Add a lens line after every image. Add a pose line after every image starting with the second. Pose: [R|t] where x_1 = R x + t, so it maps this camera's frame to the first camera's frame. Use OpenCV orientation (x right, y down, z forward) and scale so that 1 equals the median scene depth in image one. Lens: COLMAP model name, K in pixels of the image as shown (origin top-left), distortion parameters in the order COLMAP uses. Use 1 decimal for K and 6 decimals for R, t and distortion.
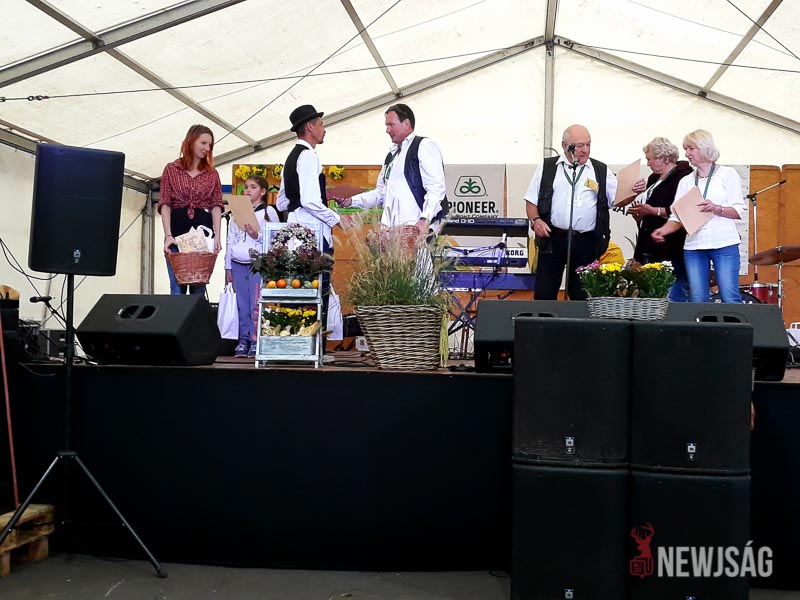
lens RADIAL K [[1046.9, 0, 405.5], [0, 1046.9, 311.9], [0, 0, 1]] dist [0.222209, -0.731443]
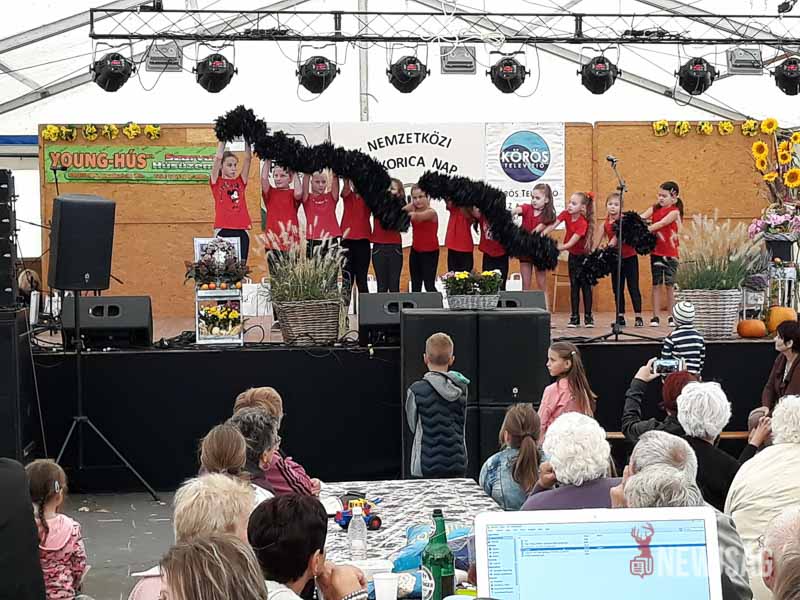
lens RADIAL K [[1772.6, 0, 400.4], [0, 1772.6, 361.1], [0, 0, 1]] dist [0.232327, -0.666587]
pose [[0.979599, -0.047306, 0.195317, -0.329252], [0.029597, 0.995262, 0.092614, -0.132217], [-0.198773, -0.084944, 0.976358, -1.233260]]
